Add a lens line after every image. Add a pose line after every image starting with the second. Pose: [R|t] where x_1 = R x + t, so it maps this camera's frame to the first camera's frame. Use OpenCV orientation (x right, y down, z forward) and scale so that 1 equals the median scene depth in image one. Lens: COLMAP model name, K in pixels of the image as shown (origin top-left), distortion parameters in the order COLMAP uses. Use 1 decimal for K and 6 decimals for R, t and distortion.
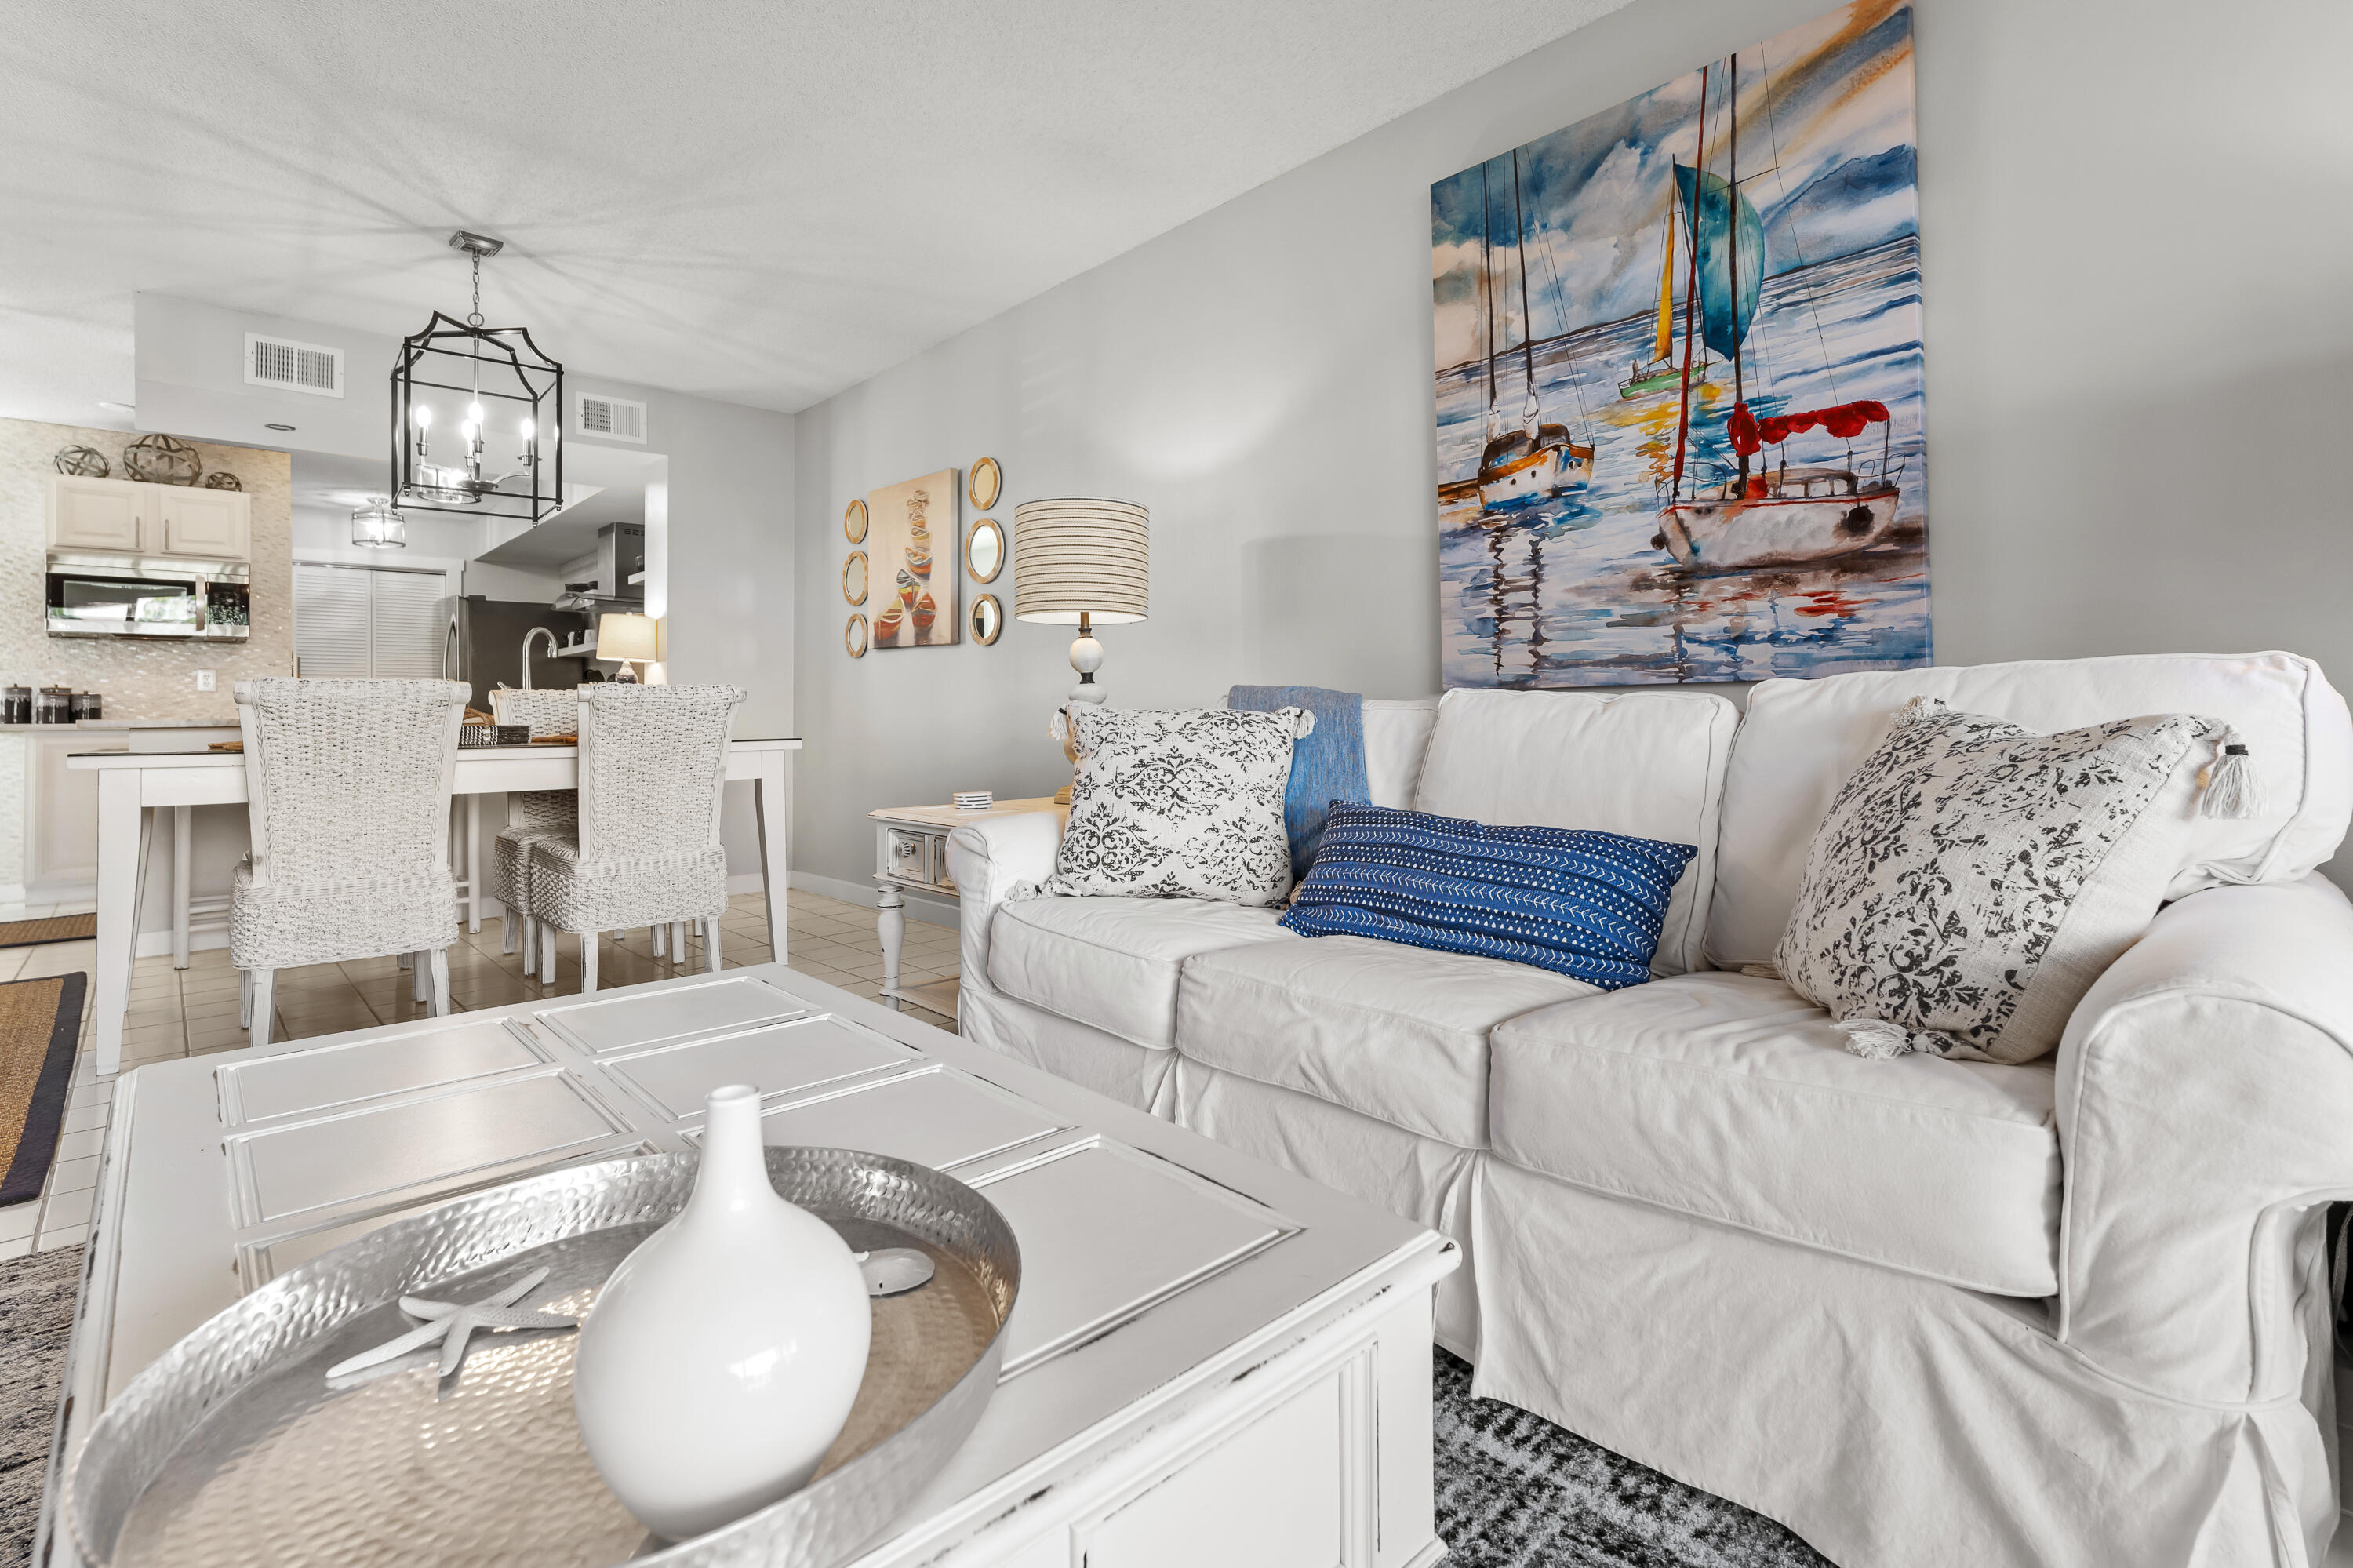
lens RADIAL K [[1087.8, 0, 1197.2], [0, 1087.8, 704.1], [0, 0, 1]] dist [-0.001472, 0.000269]
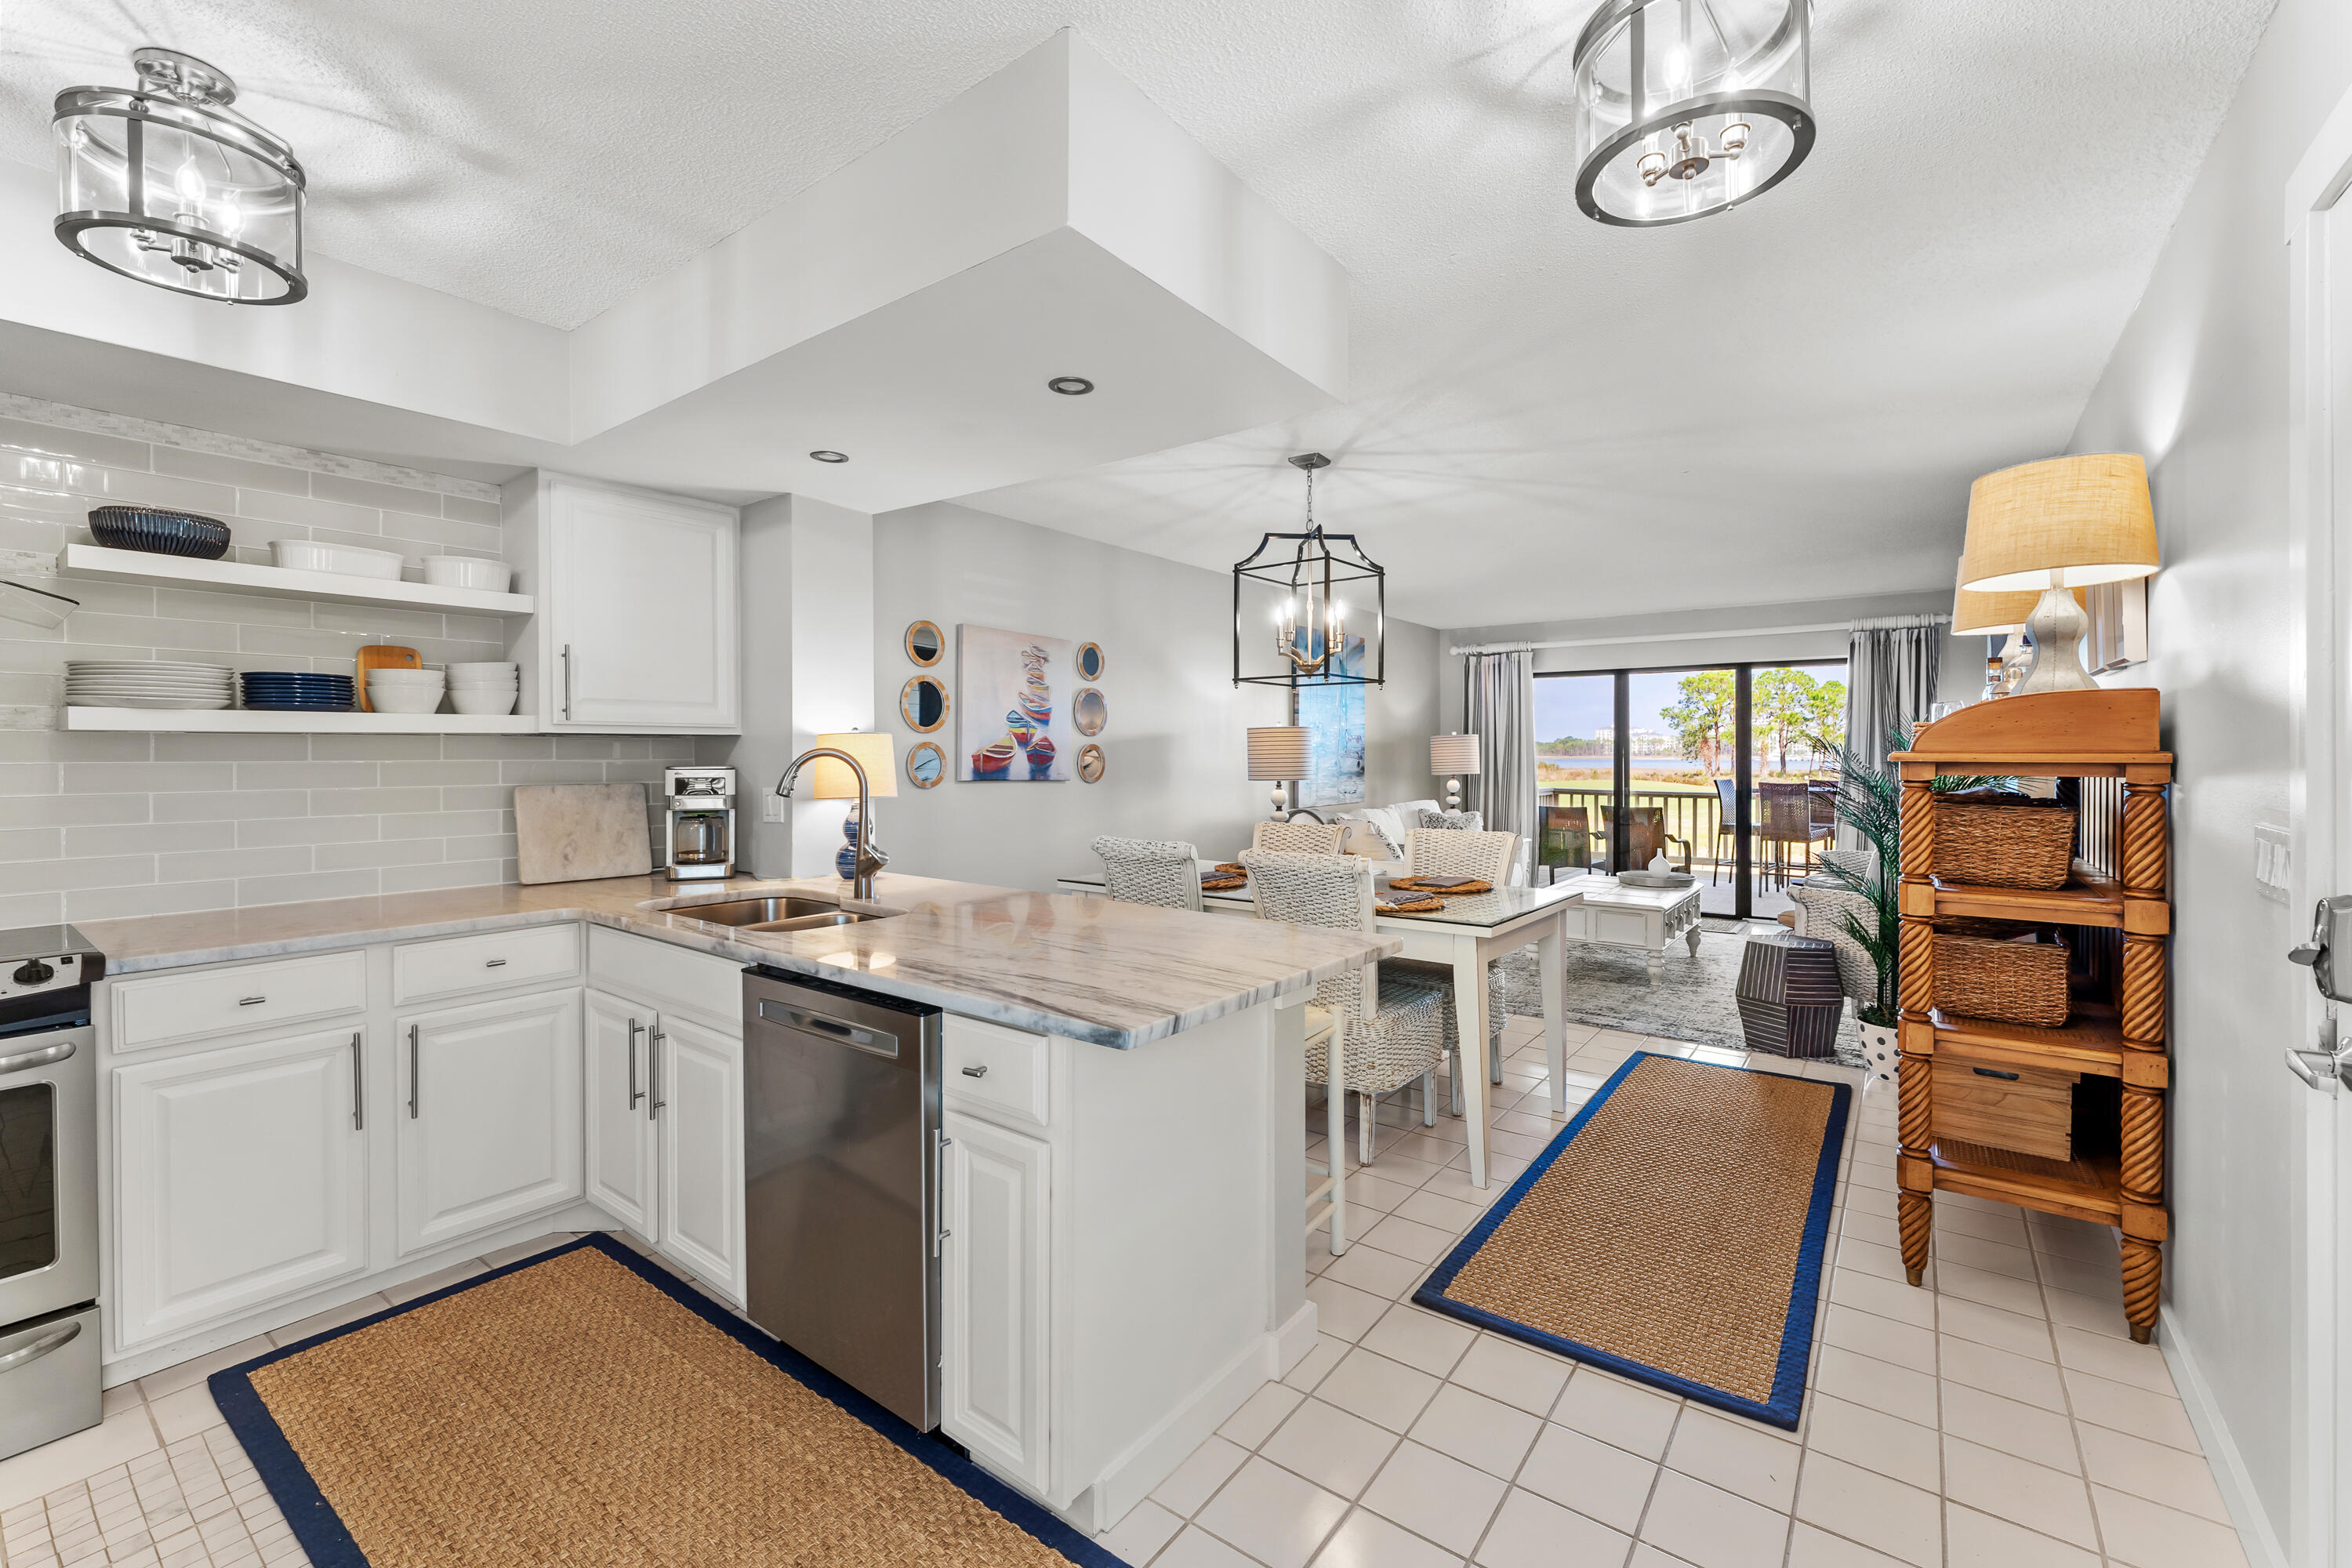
lens RADIAL K [[971.6, 0, 1179.8], [0, 971.6, 760.7], [0, 0, 1]] dist [-0.007436, -0.000052]
pose [[-0.161703, 0.002848, 0.986835, -2.483218], [-0.009464, 0.999945, -0.004436, -0.136808], [-0.986794, -0.010057, -0.161668, 1.937996]]
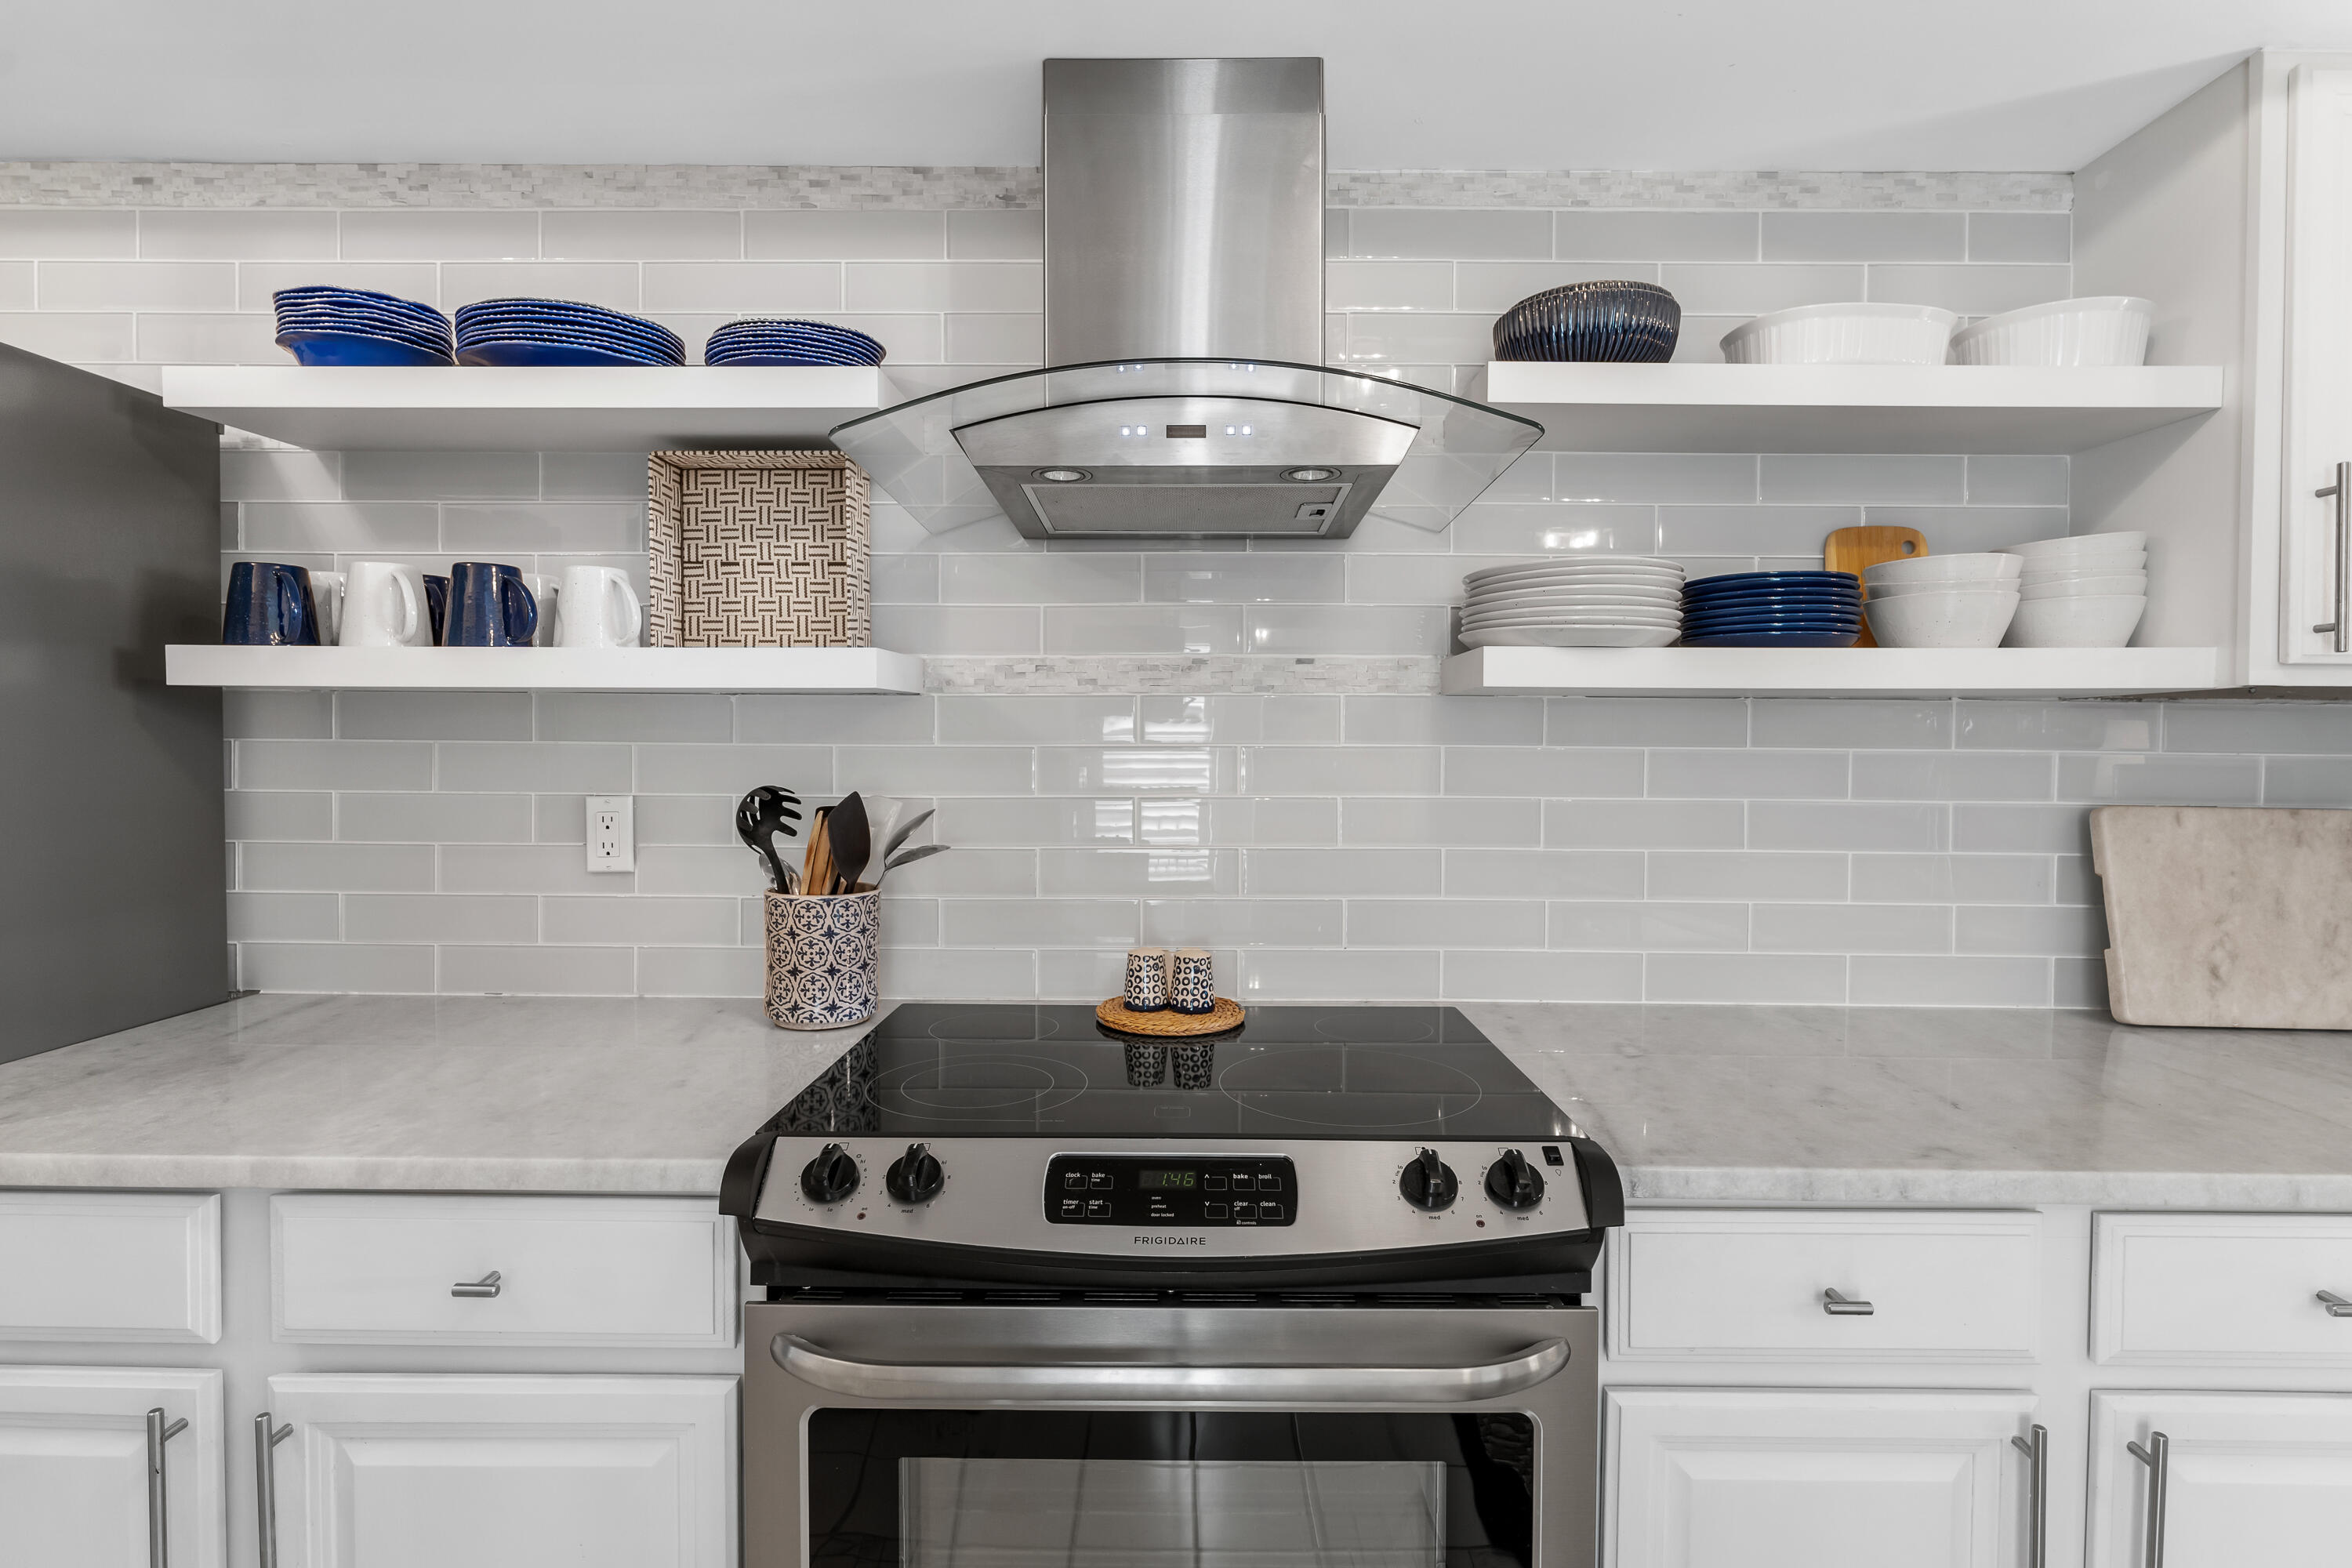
lens RADIAL K [[1136.5, 0, 1182.9], [0, 1136.5, 772.6], [0, 0, 1]] dist [-0.004147, -0.001026]
pose [[0.695779, 0.000305, 0.718256, -1.994780], [-0.024937, 0.999407, 0.023733, -0.124579], [-0.717823, -0.034424, 0.695374, 2.490384]]
